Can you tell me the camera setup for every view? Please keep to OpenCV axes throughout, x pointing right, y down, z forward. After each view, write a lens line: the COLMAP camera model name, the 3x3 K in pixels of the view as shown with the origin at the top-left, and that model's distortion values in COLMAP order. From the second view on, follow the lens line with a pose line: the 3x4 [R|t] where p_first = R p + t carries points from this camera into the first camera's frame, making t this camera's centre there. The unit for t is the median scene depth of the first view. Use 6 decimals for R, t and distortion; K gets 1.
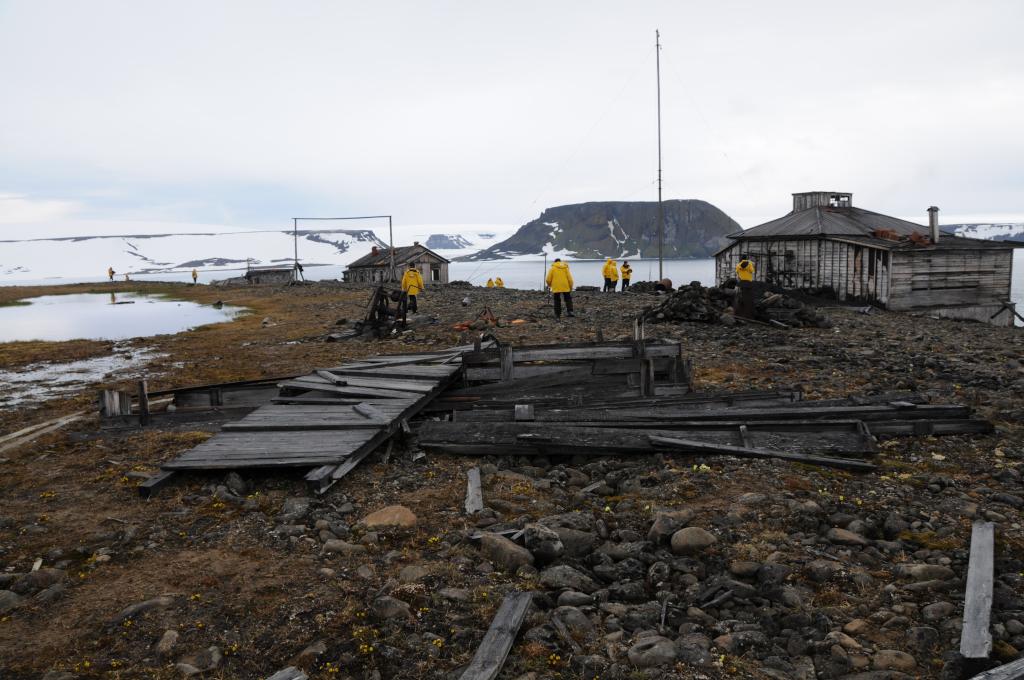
lens RADIAL K [[796.6, 0, 511.9], [0, 796.6, 340.6], [0, 0, 1]] dist [0.003068, 0.001325]
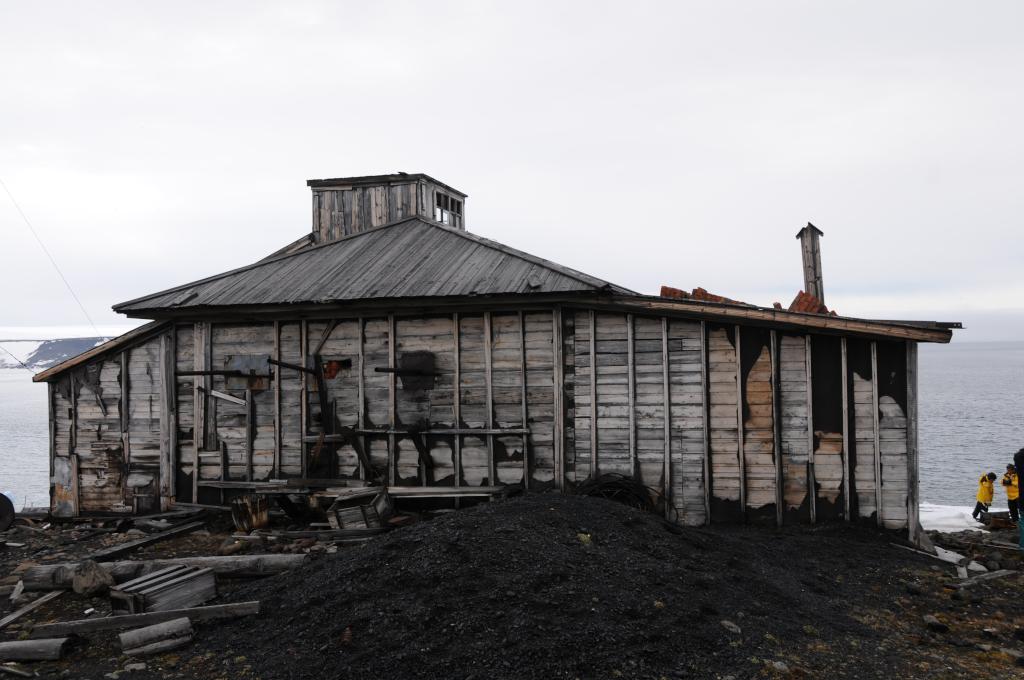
lens RADIAL K [[1060.1, 0, 512.0], [0, 1060.1, 340.3], [0, 0, 1]] dist [-0.026110, 0.000000]
pose [[0.618456, 0.009309, 0.785765, 0.077983], [0.104193, 0.990130, -0.093738, -0.081869], [-0.778882, 0.139843, 0.611381, 0.772346]]
